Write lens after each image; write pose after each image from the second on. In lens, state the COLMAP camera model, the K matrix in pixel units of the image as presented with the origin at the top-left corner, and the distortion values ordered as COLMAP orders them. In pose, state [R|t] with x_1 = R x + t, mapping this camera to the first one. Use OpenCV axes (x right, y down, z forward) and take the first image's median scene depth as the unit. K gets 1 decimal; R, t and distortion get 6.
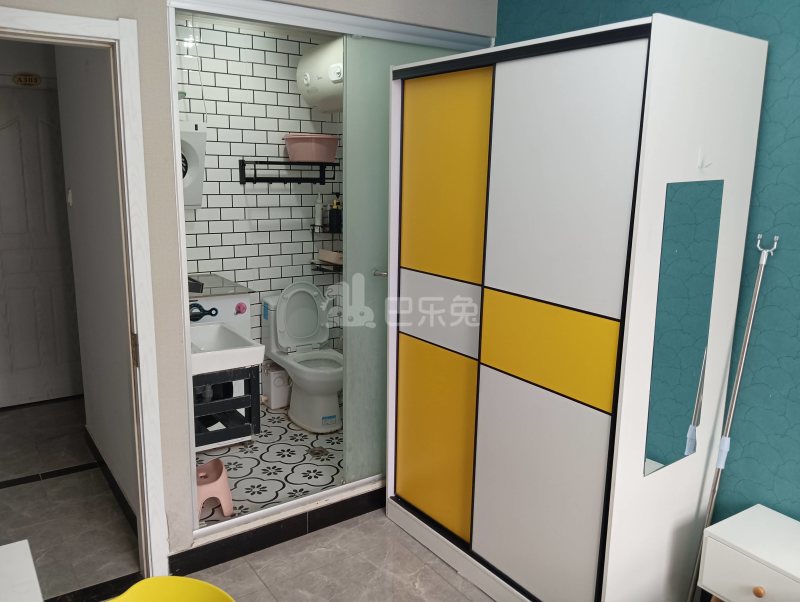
lens RADIAL K [[652.6, 0, 401.7], [0, 652.6, 303.0], [0, 0, 1]] dist [0.085023, -0.166261]
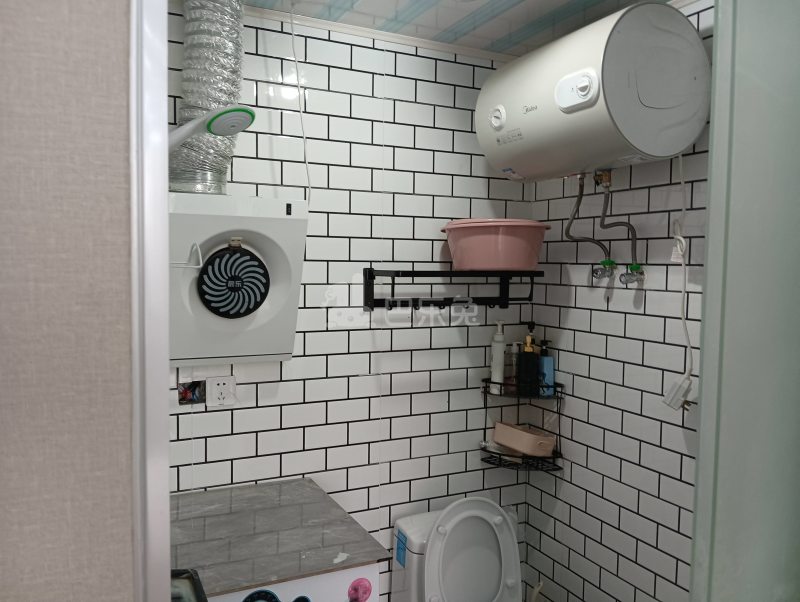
lens RADIAL K [[652.6, 0, 401.7], [0, 652.6, 303.0], [0, 0, 1]] dist [0.085023, -0.166261]
pose [[0.987727, 0.002755, -0.156166, -0.129173], [-0.025716, 0.989068, -0.145199, -0.109029], [0.154059, 0.147432, 0.977000, 0.468421]]
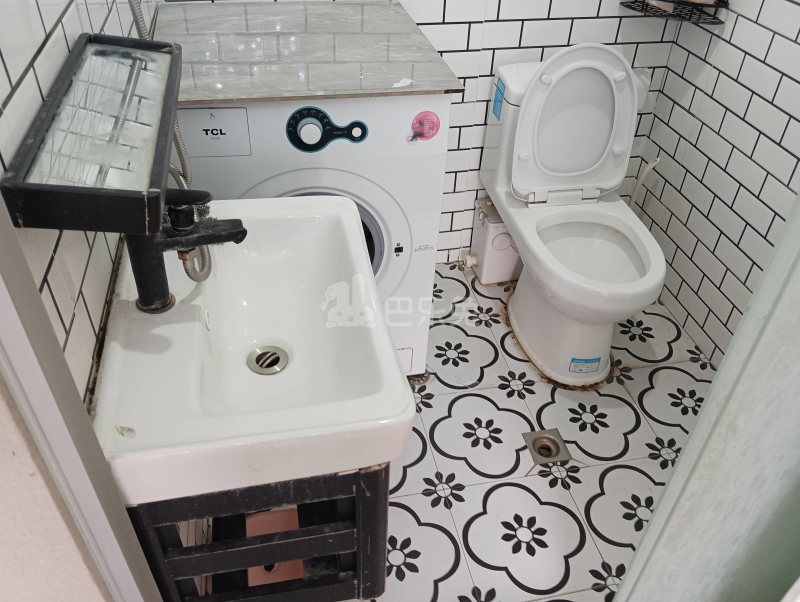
lens RADIAL K [[652.6, 0, 401.7], [0, 652.6, 303.0], [0, 0, 1]] dist [0.085023, -0.166261]
pose [[0.921027, 0.252279, -0.296756, -0.100365], [-0.093311, 0.882621, 0.460731, -0.069675], [0.378156, -0.396655, 0.836458, 0.547204]]
